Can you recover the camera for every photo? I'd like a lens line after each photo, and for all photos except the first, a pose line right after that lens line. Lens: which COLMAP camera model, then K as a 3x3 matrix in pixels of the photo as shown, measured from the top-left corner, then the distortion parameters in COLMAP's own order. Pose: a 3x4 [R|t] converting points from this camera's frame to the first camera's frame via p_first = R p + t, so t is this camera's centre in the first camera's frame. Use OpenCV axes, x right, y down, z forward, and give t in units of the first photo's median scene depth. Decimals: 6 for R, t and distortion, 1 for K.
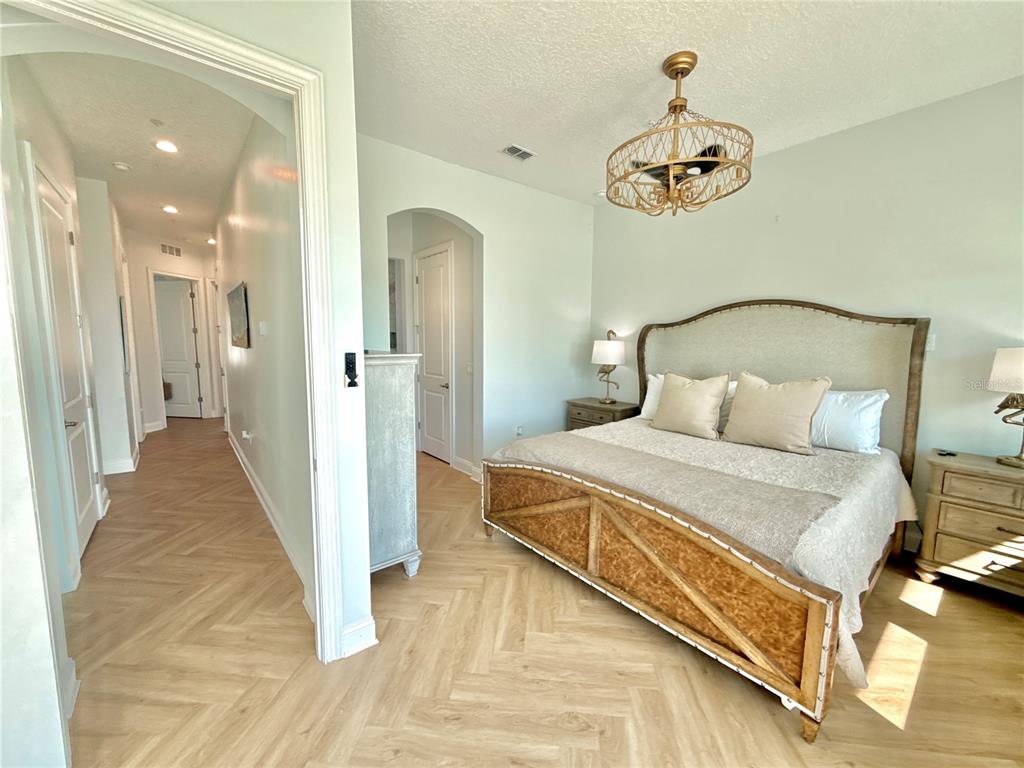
lens RADIAL K [[406.6, 0, 512.1], [0, 406.6, 384.1], [0, 0, 1]] dist [-0.000518, 0.002919]
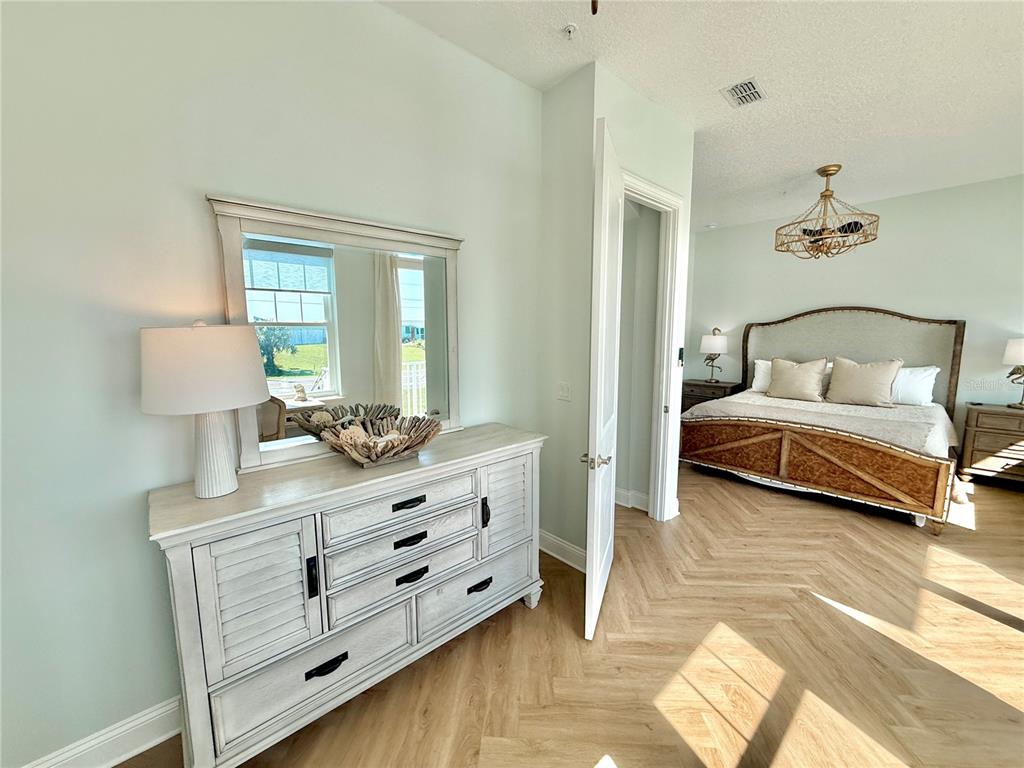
lens RADIAL K [[406.6, 0, 511.7], [0, 406.6, 384.6], [0, 0, 1]] dist [-0.000518, 0.002919]
pose [[0.998668, -0.020537, 0.047326, -0.926295], [0.019610, 0.999608, 0.019976, 0.026012], [-0.047718, -0.019021, 0.998680, -0.577648]]
